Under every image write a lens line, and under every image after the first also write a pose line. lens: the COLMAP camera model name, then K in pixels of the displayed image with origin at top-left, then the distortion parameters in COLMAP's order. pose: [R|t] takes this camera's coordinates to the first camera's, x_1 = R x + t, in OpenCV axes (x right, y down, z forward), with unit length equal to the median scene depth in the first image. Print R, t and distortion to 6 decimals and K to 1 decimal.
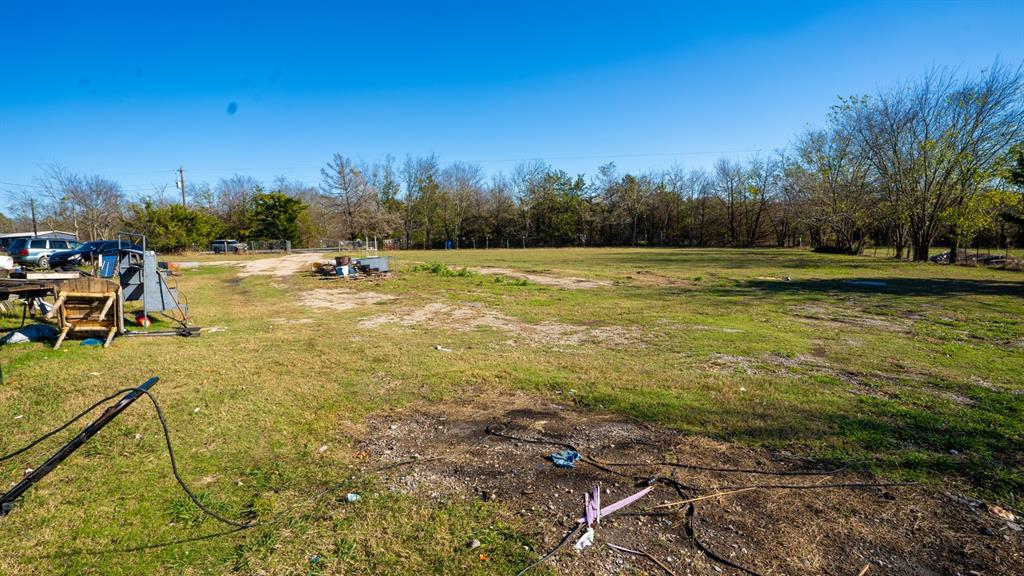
lens RADIAL K [[475.8, 0, 510.8], [0, 475.8, 283.0], [0, 0, 1]] dist [-0.085592, 0.036081]
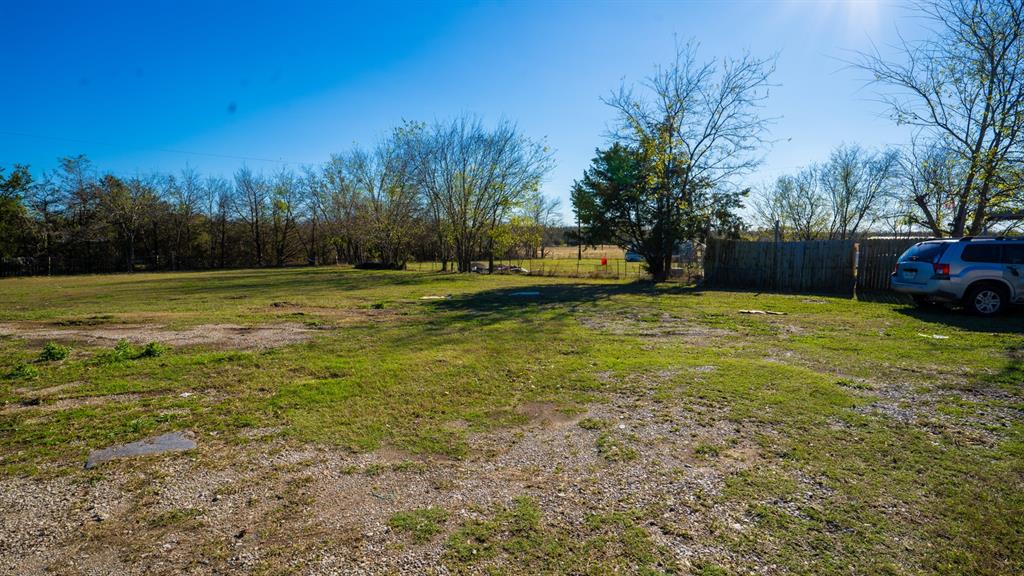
lens RADIAL K [[475.8, 0, 510.8], [0, 475.8, 283.0], [0, 0, 1]] dist [-0.085592, 0.036081]
pose [[0.522494, -0.057482, 0.850703, -0.041702], [0.095090, 0.995429, 0.008858, -0.009332], [-0.847324, 0.076265, 0.525572, 0.117980]]
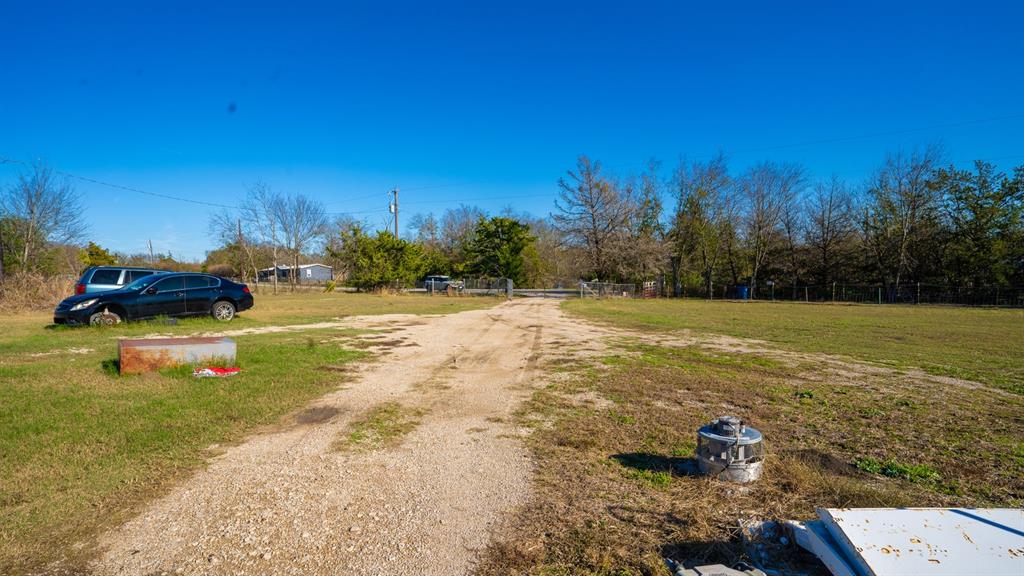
lens RADIAL K [[475.8, 0, 510.8], [0, 475.8, 283.0], [0, 0, 1]] dist [-0.085592, 0.036081]
pose [[0.900633, 0.024335, -0.433899, -0.155542], [-0.060708, 0.995686, -0.070168, -0.033026], [0.430320, 0.089537, 0.898225, 0.338007]]
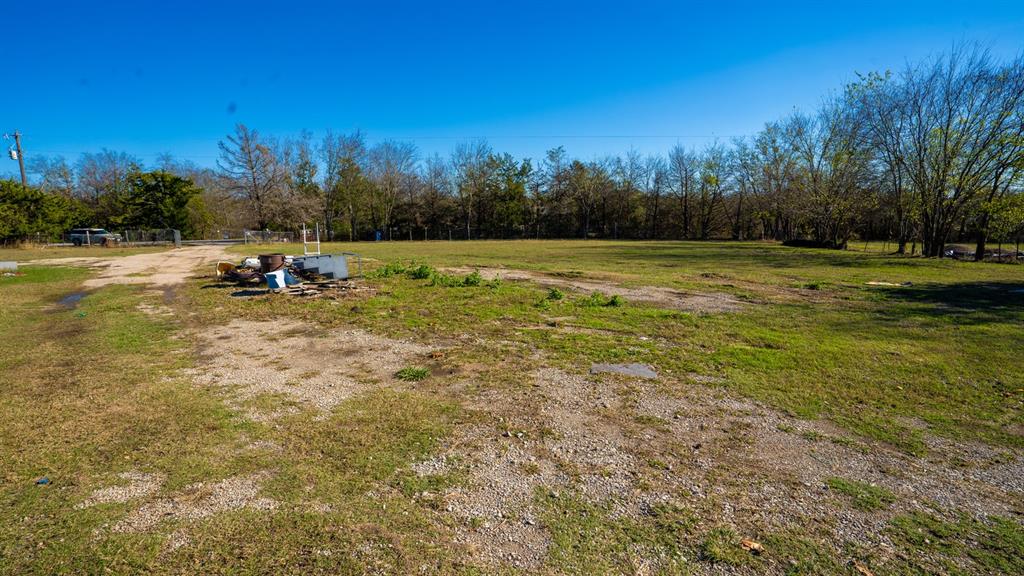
lens RADIAL K [[477.3, 0, 511.7], [0, 477.3, 283.7], [0, 0, 1]] dist [-0.079567, 0.031477]
pose [[0.983612, -0.012100, 0.179892, -0.052131], [0.008724, 0.999771, 0.019548, -0.008919], [-0.180087, -0.017658, 0.983492, 0.112291]]
